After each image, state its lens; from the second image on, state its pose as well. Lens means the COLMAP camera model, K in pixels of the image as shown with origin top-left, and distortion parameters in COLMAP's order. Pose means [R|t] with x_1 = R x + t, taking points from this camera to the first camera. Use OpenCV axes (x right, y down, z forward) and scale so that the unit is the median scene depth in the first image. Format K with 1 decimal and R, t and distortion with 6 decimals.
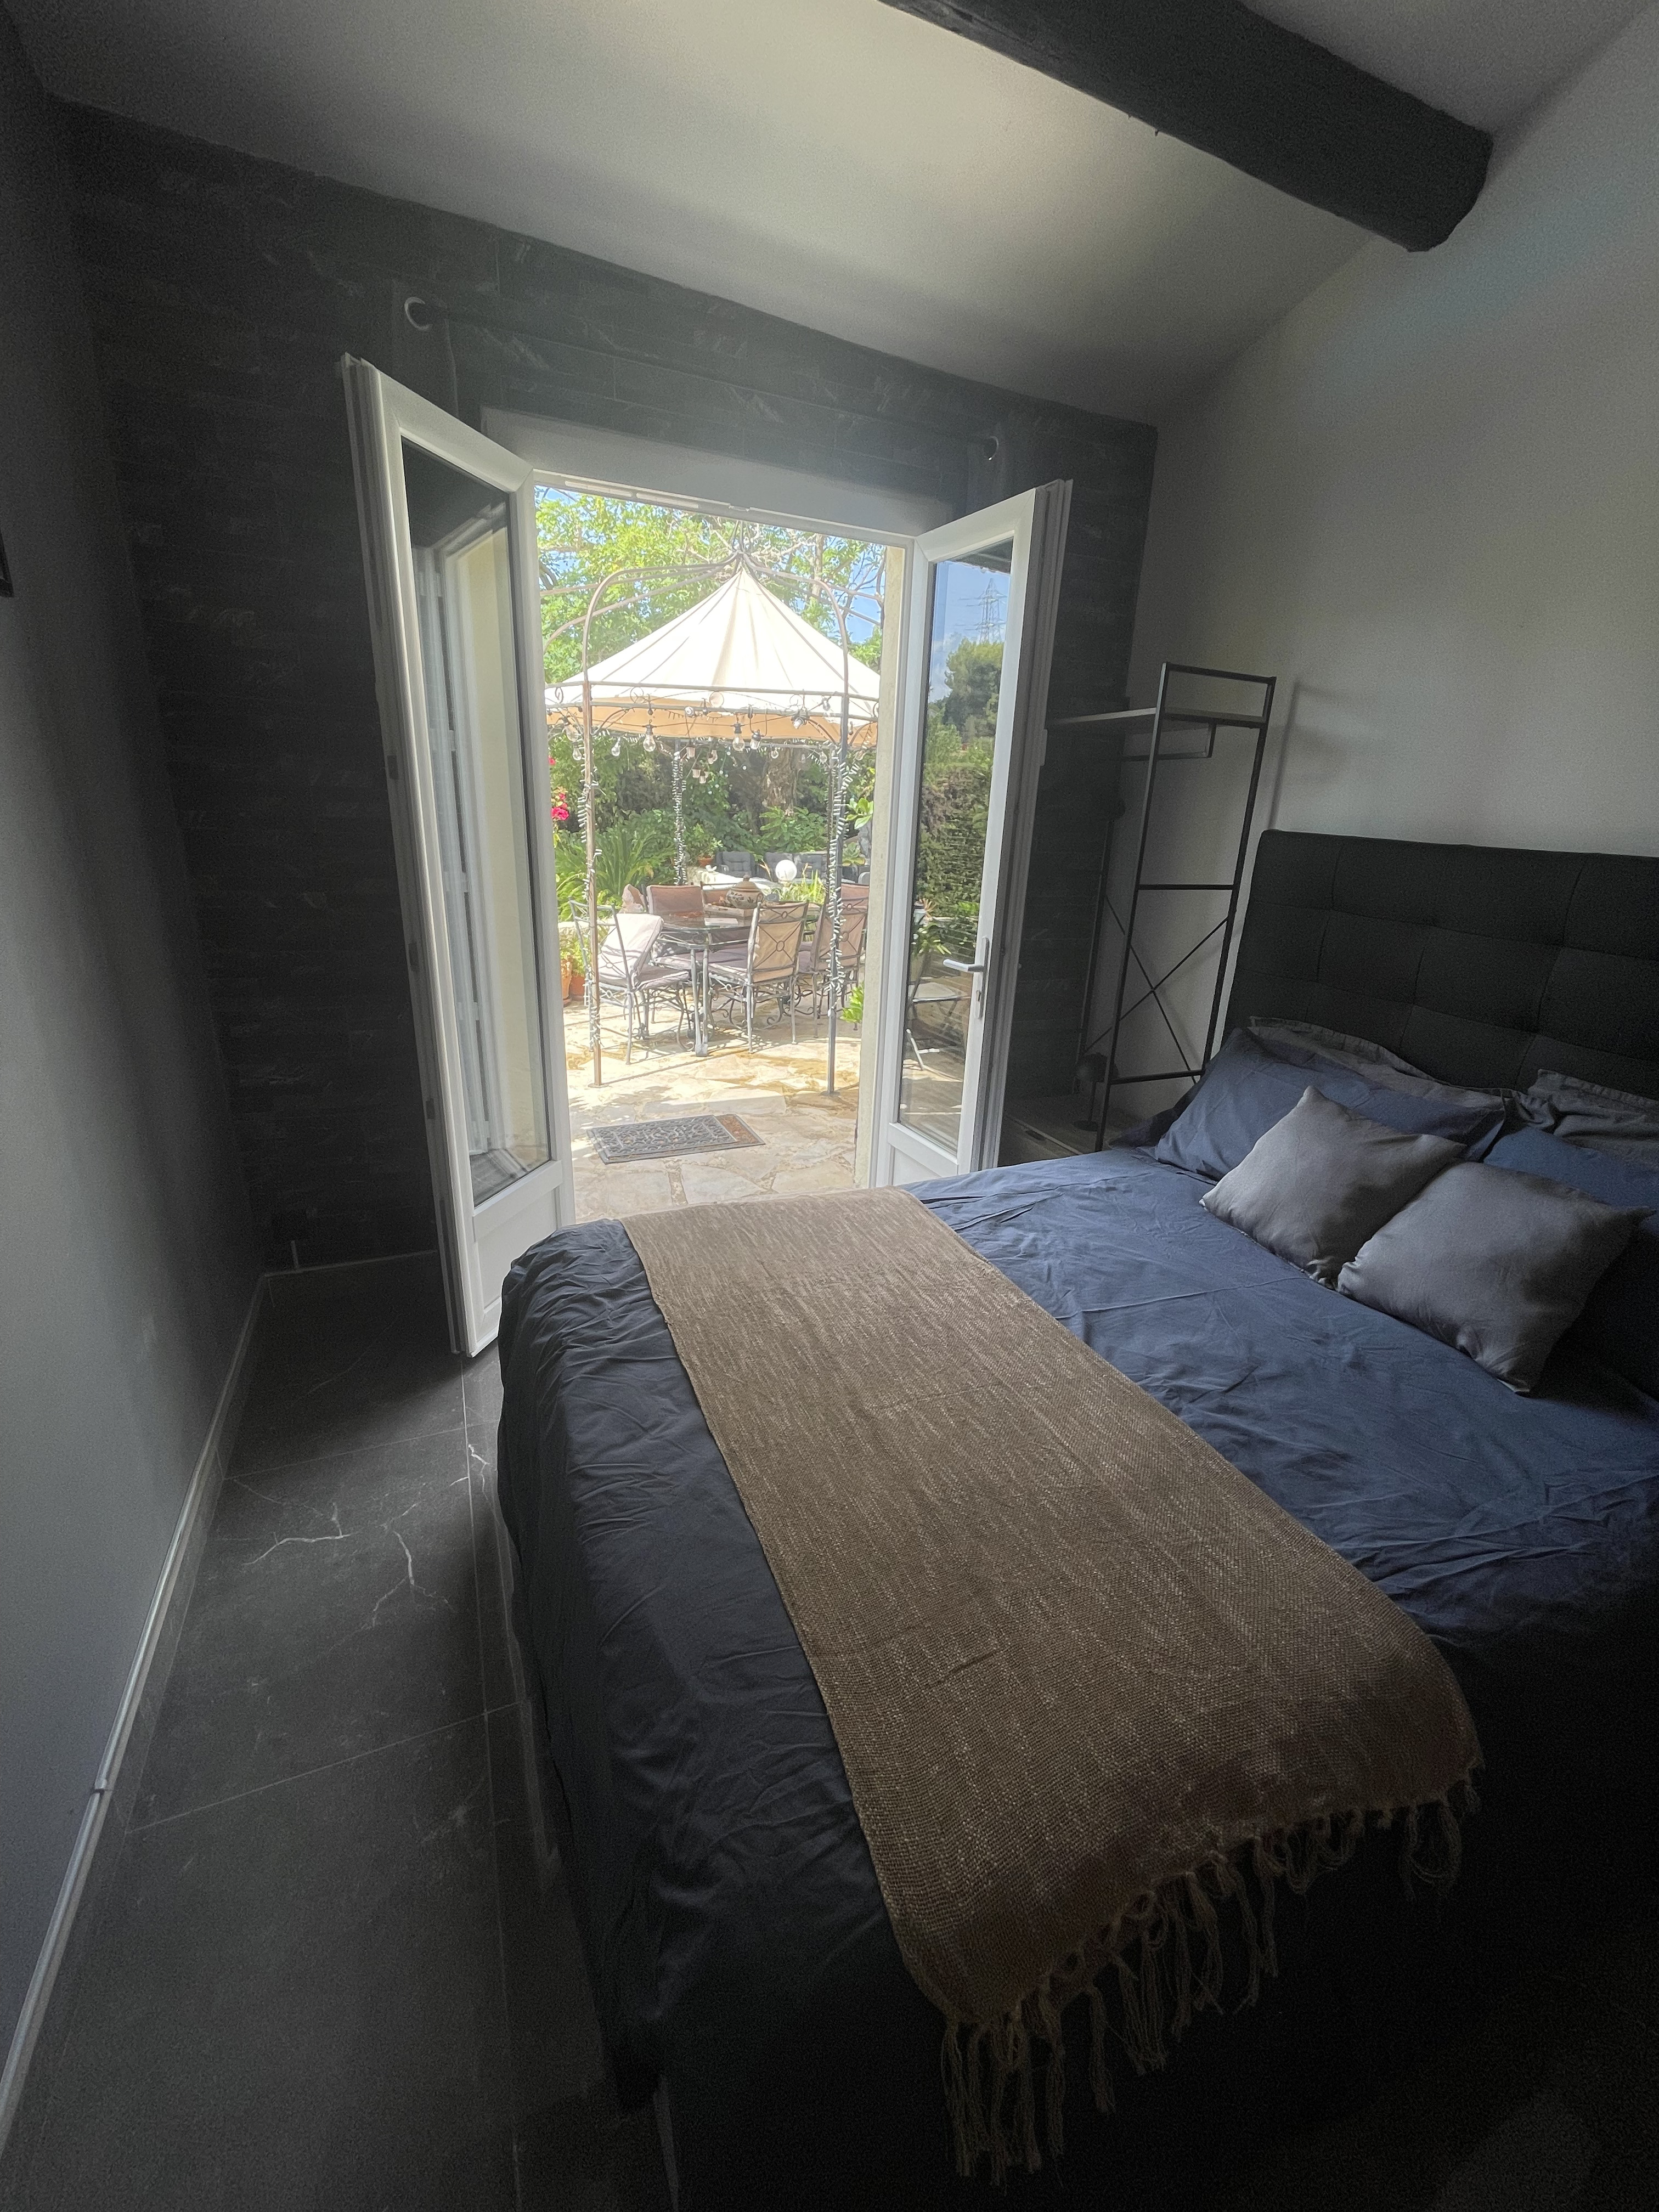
lens RADIAL K [[896.3, 0, 818.5], [0, 896.3, 1110.8], [0, 0, 1]] dist [-0.000244, -0.000035]
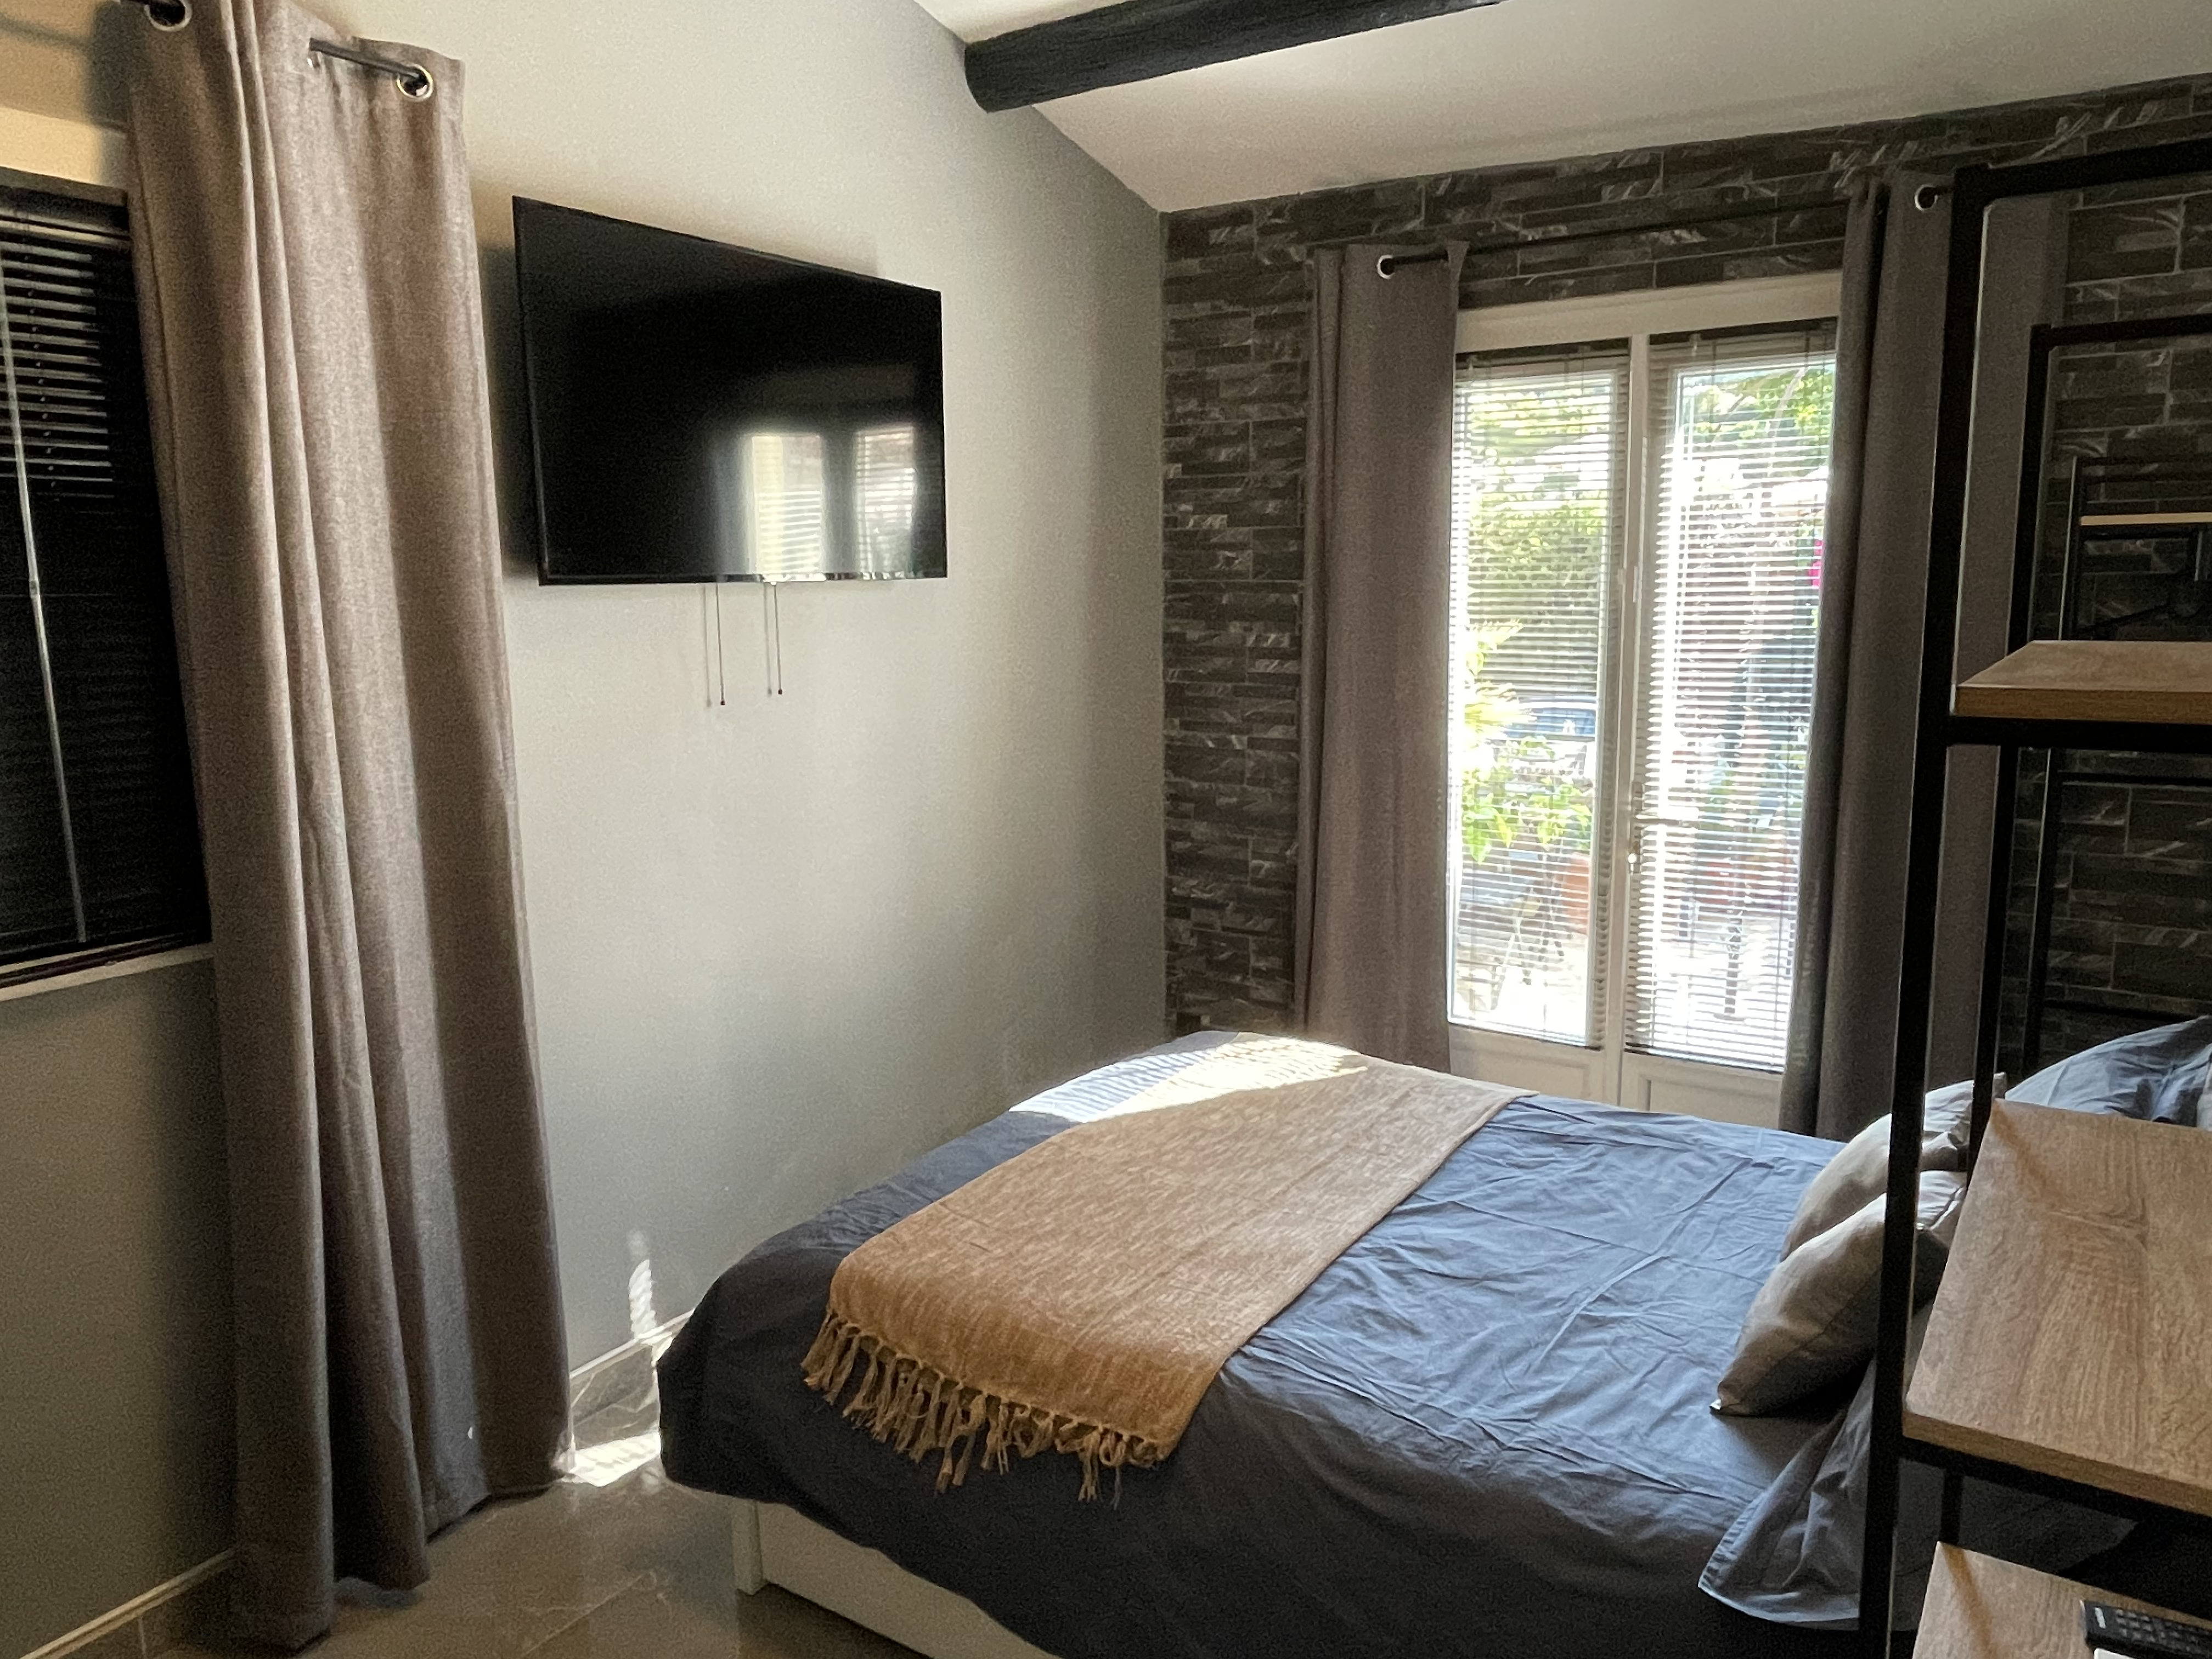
lens RADIAL K [[1520.7, 0, 1108.1], [0, 1520.7, 829.6], [0, 0, 1]] dist [-0.002358, 0.002040]
pose [[0.545019, 0.093381, -0.833207, 1.428907], [-0.235133, 0.970921, -0.044990, 0.001330], [0.804777, 0.220435, 0.551127, -0.265422]]
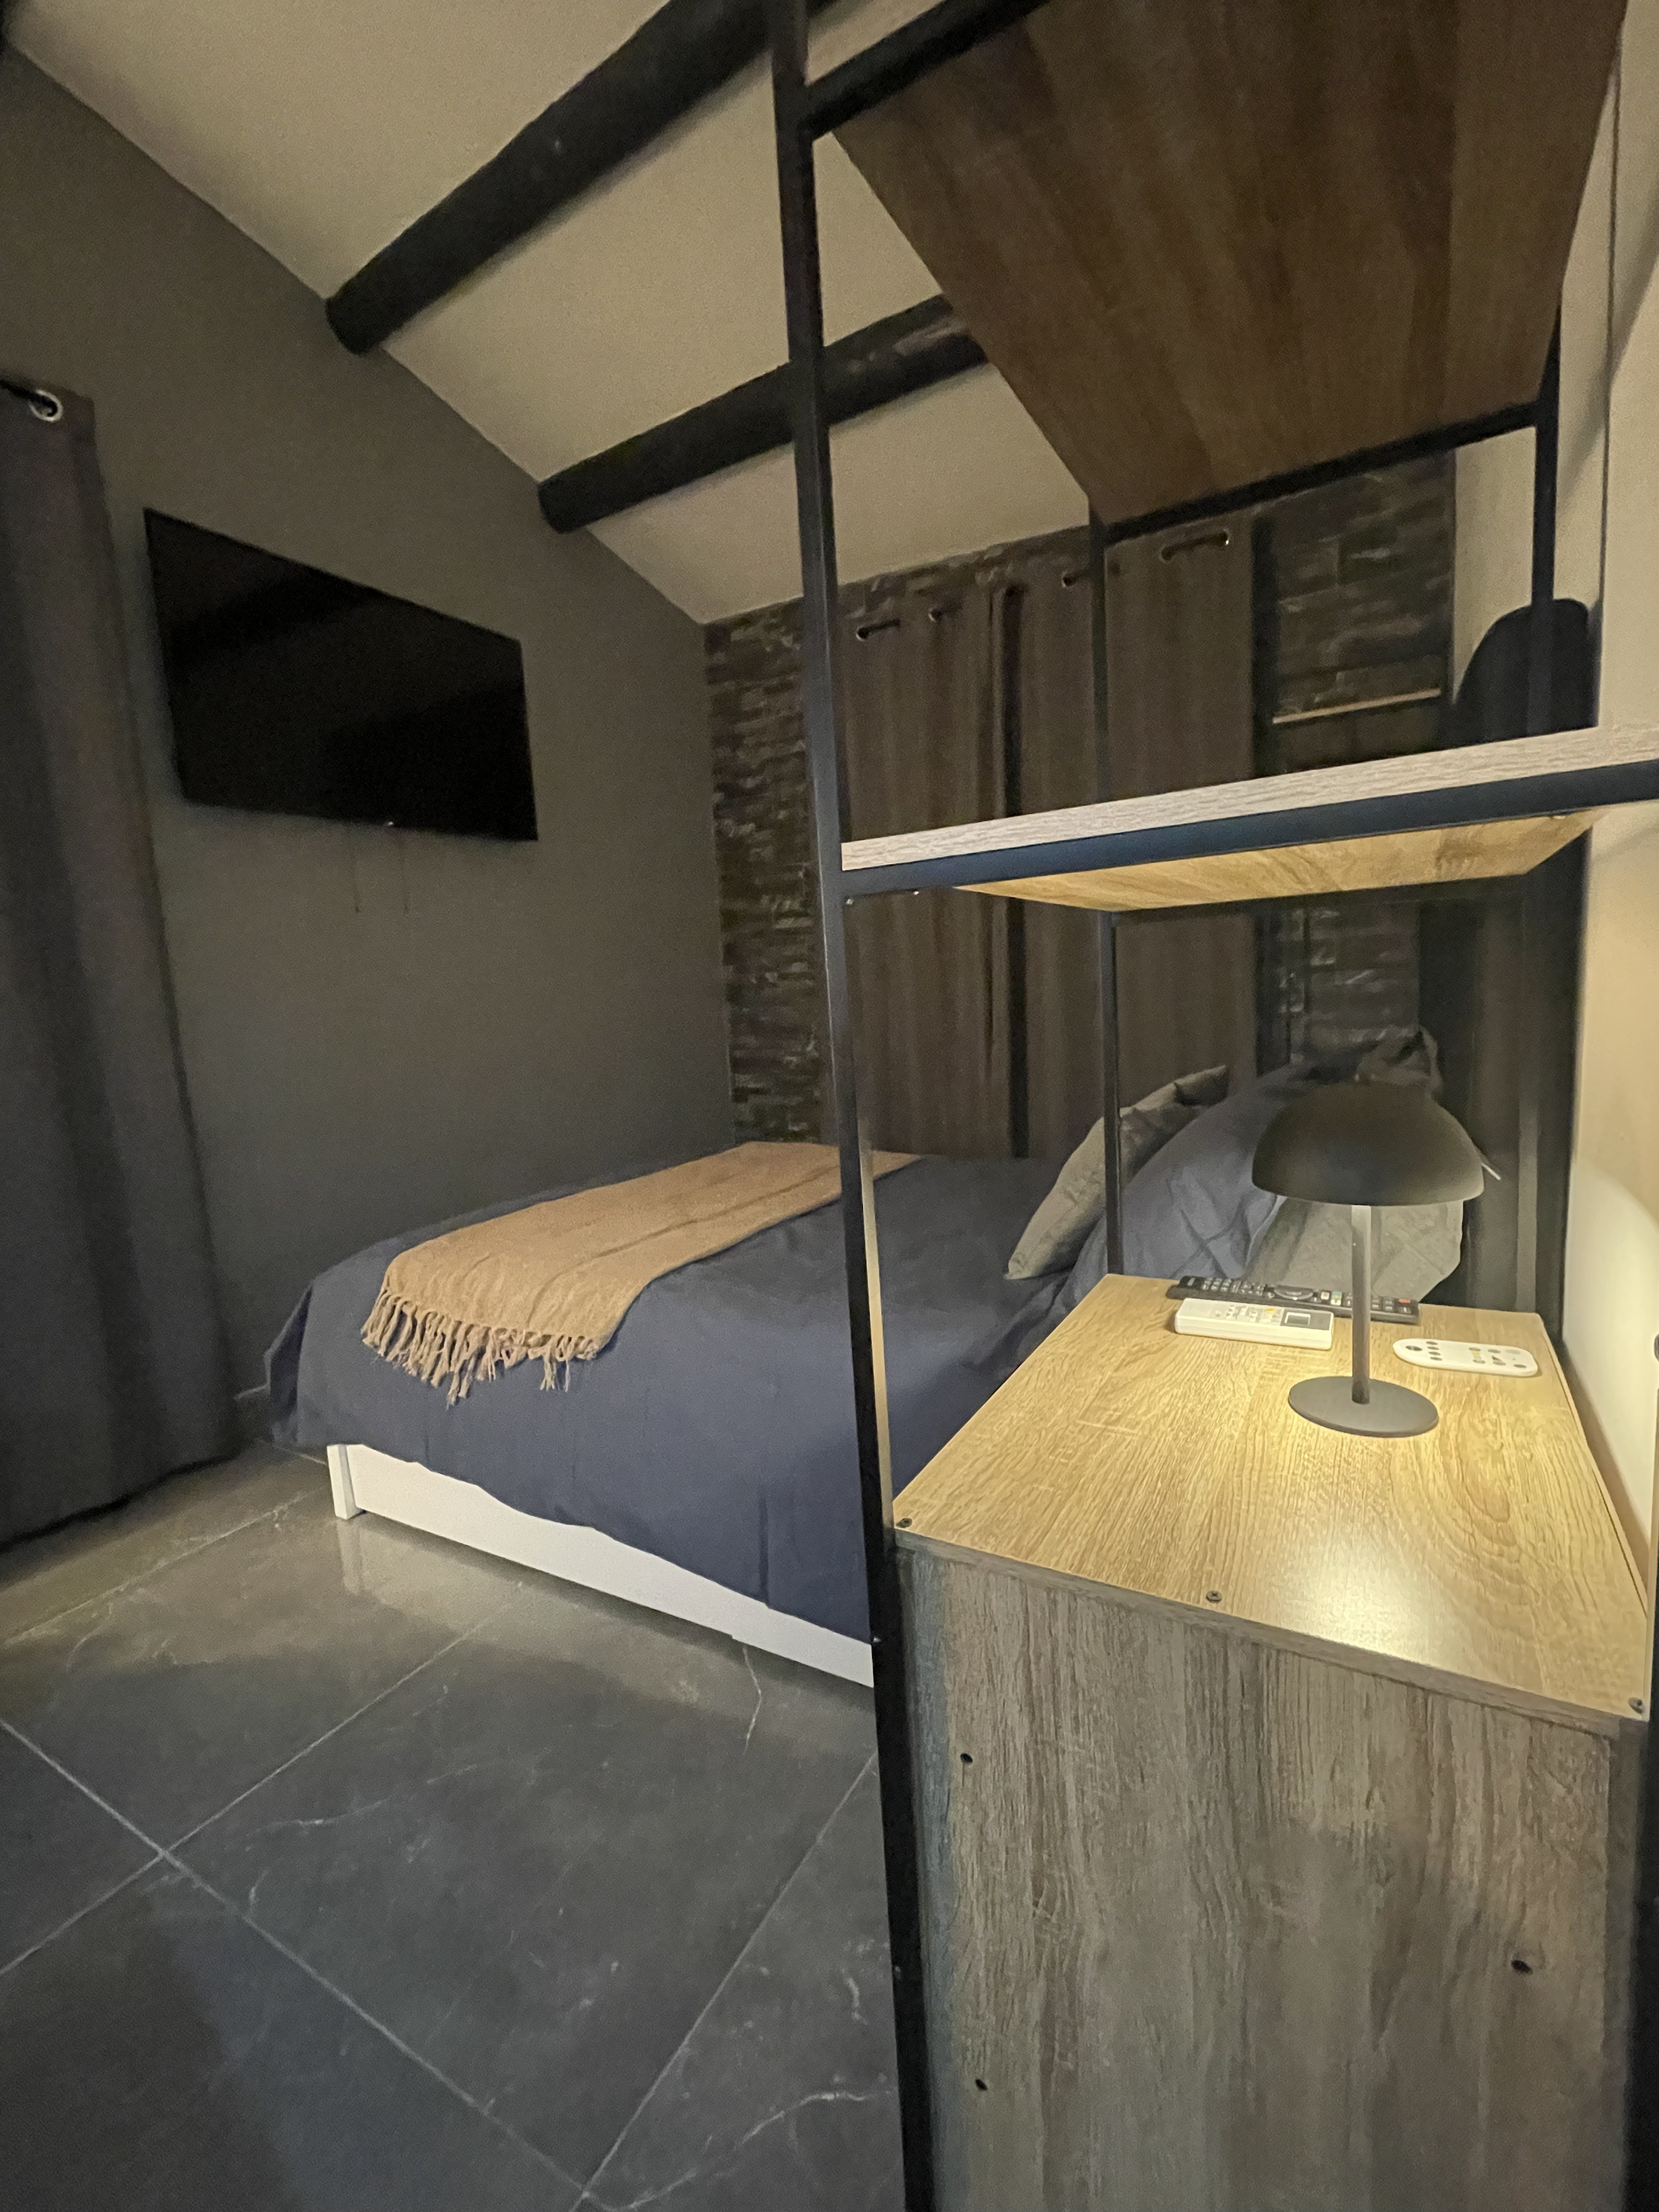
lens RADIAL K [[966.1, 0, 832.2], [0, 966.1, 1103.7], [0, 0, 1]] dist [-0.001296, -0.001236]
pose [[0.596360, 0.033212, -0.802030, 1.431809], [-0.180930, 0.978994, -0.093993, 0.228572], [0.782061, 0.201165, 0.589842, 0.101460]]
